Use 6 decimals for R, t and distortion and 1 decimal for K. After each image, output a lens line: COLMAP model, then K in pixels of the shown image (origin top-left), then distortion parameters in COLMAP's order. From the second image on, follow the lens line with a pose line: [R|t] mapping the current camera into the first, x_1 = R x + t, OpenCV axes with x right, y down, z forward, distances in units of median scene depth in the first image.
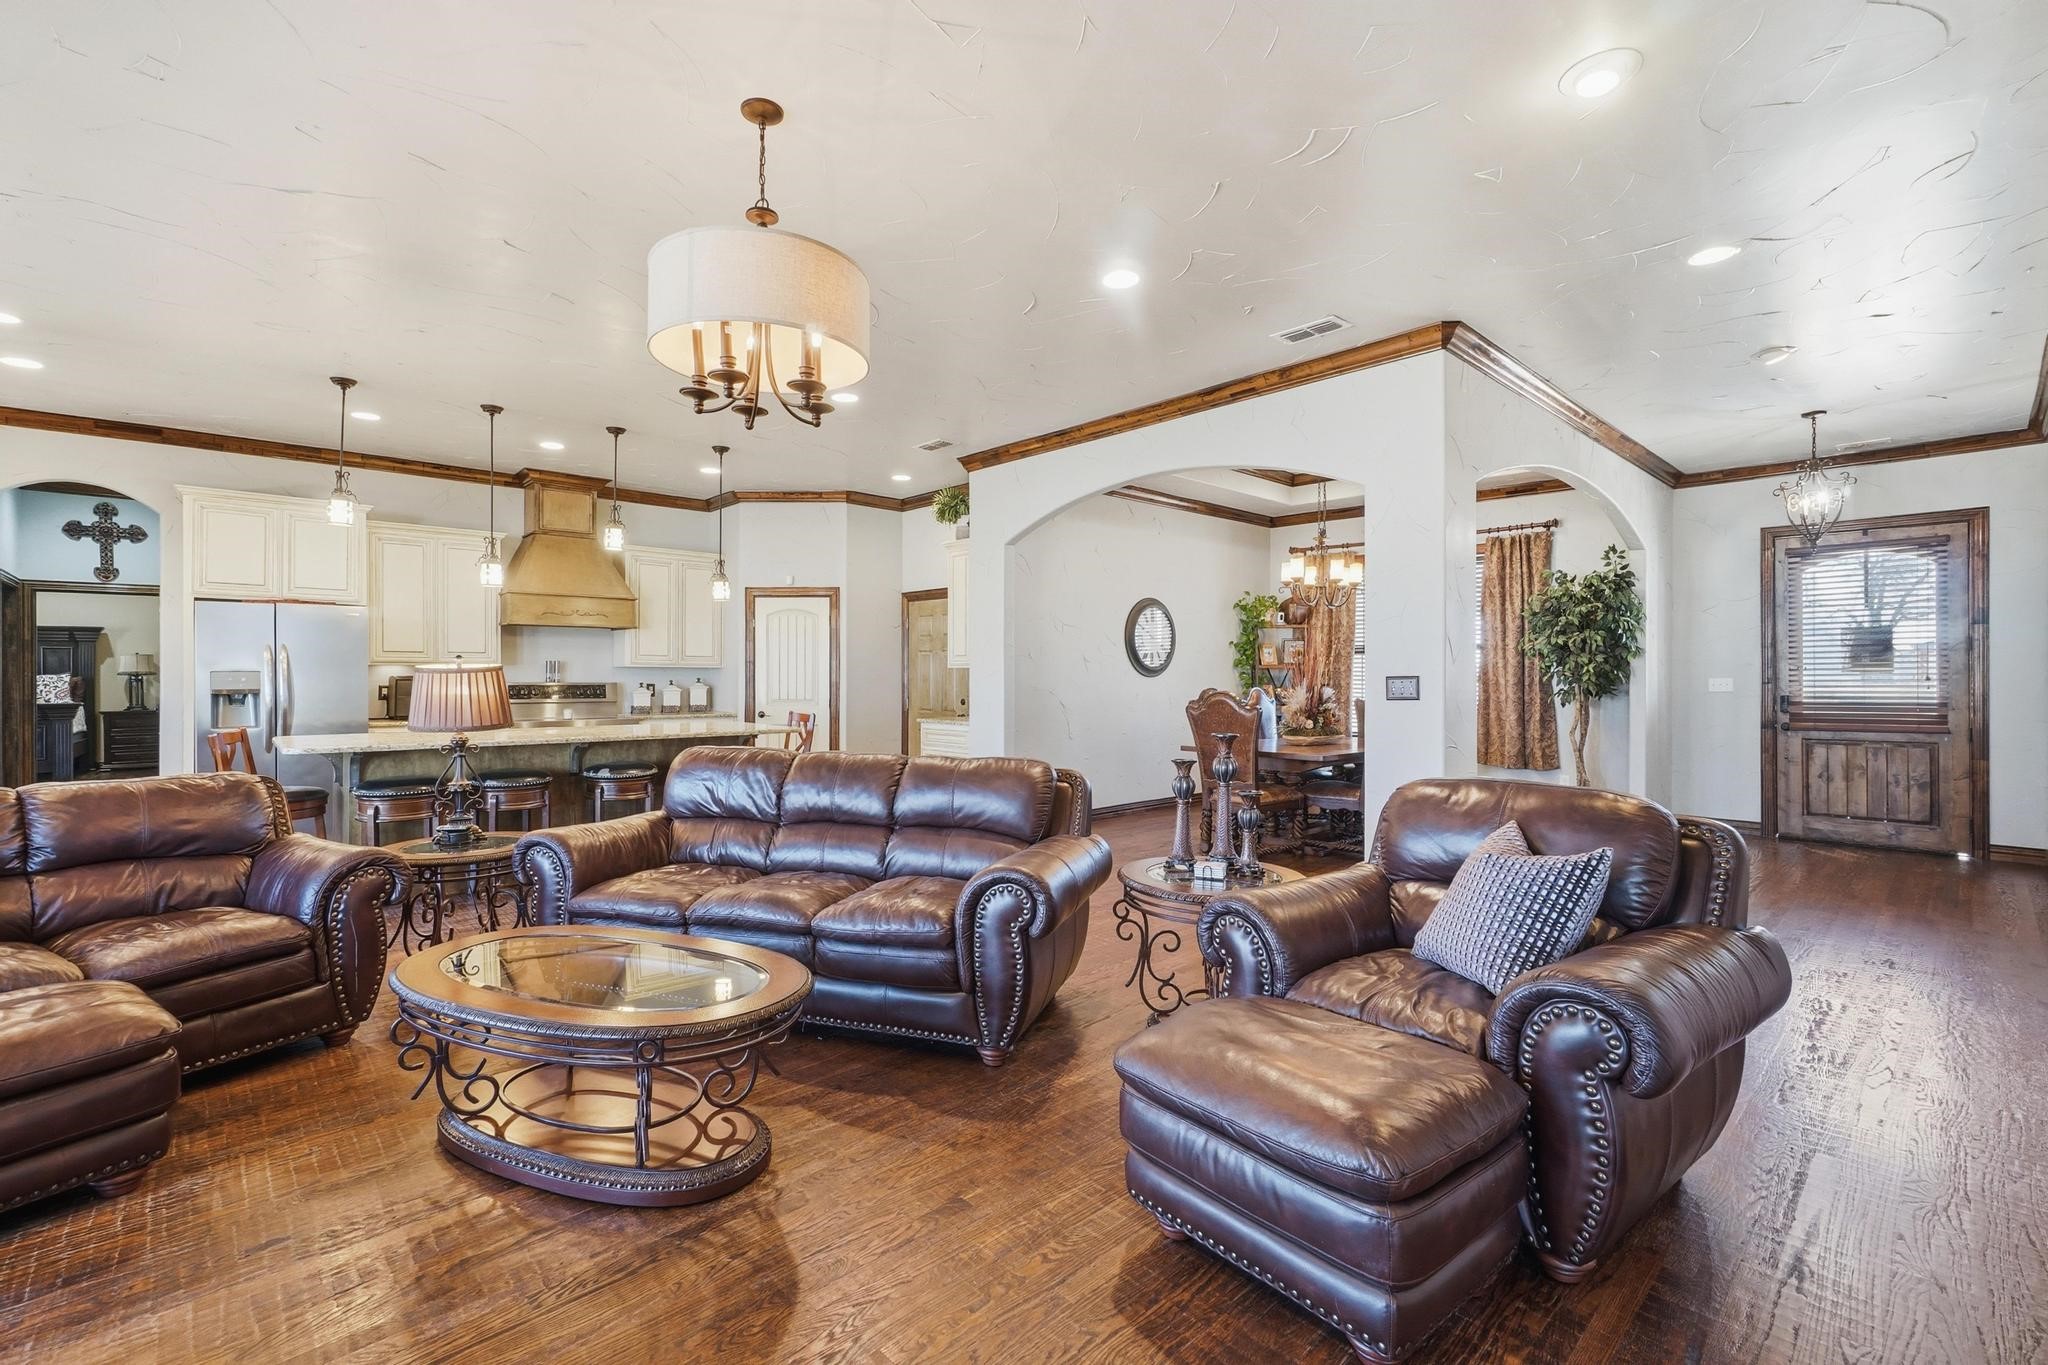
lens RADIAL K [[883.8, 0, 1009.6], [0, 883.8, 675.1], [0, 0, 1]] dist [-0.007440, 0.000170]
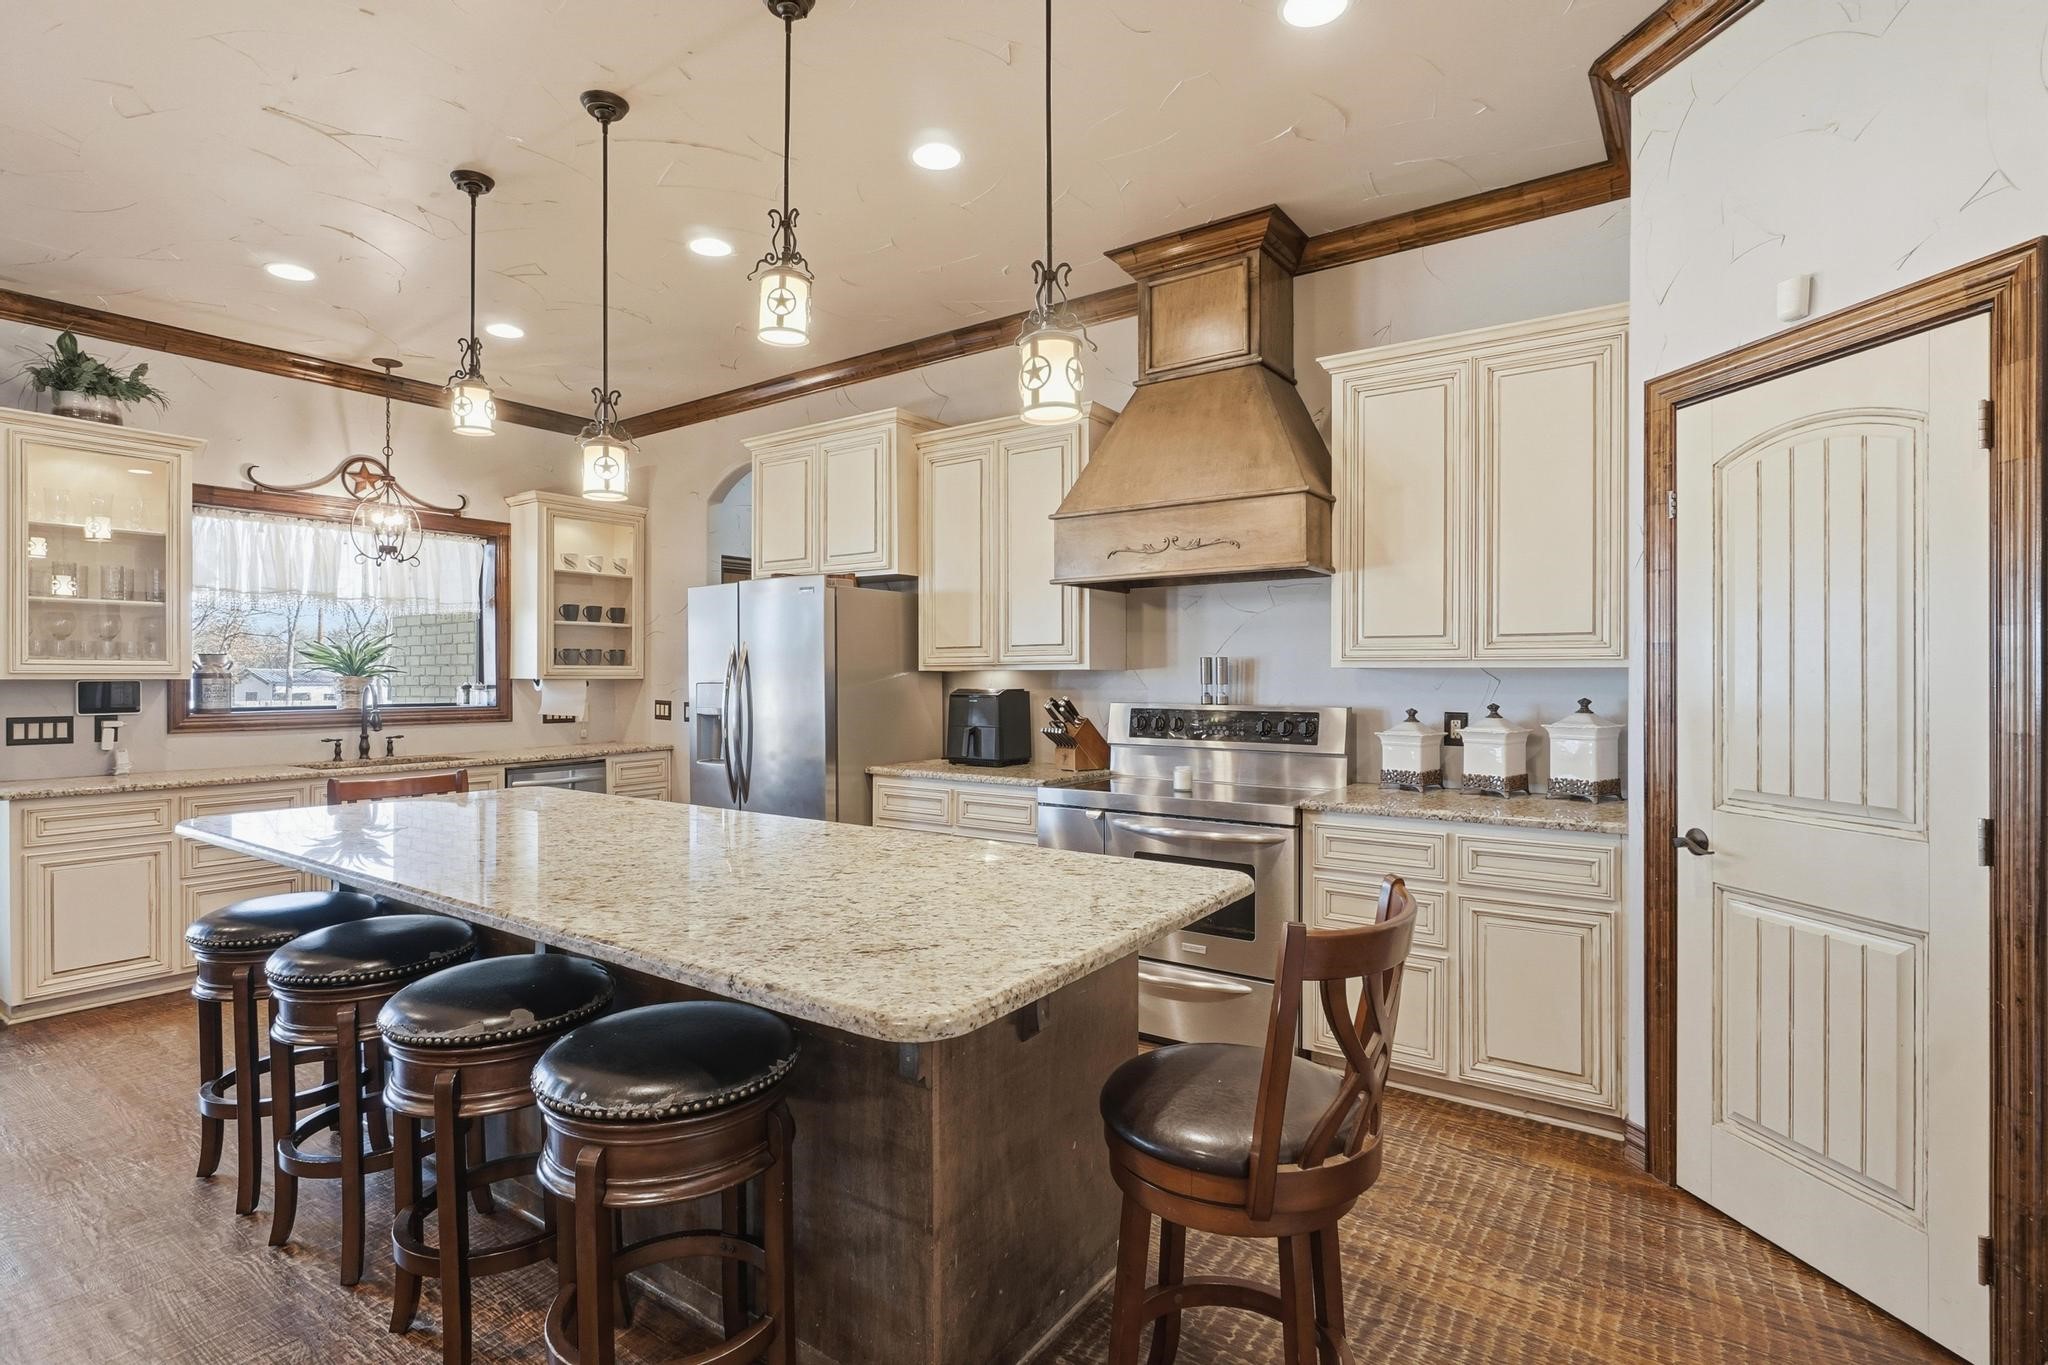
lens RADIAL K [[991.8, 0, 1021.3], [0, 991.8, 678.3], [0, 0, 1]] dist [-0.009762, 0.000881]
pose [[0.212070, 0.000085, -0.977254, -0.039694], [0.002358, 0.999997, 0.000599, -0.006699], [0.977252, -0.002432, 0.212070, 0.896617]]
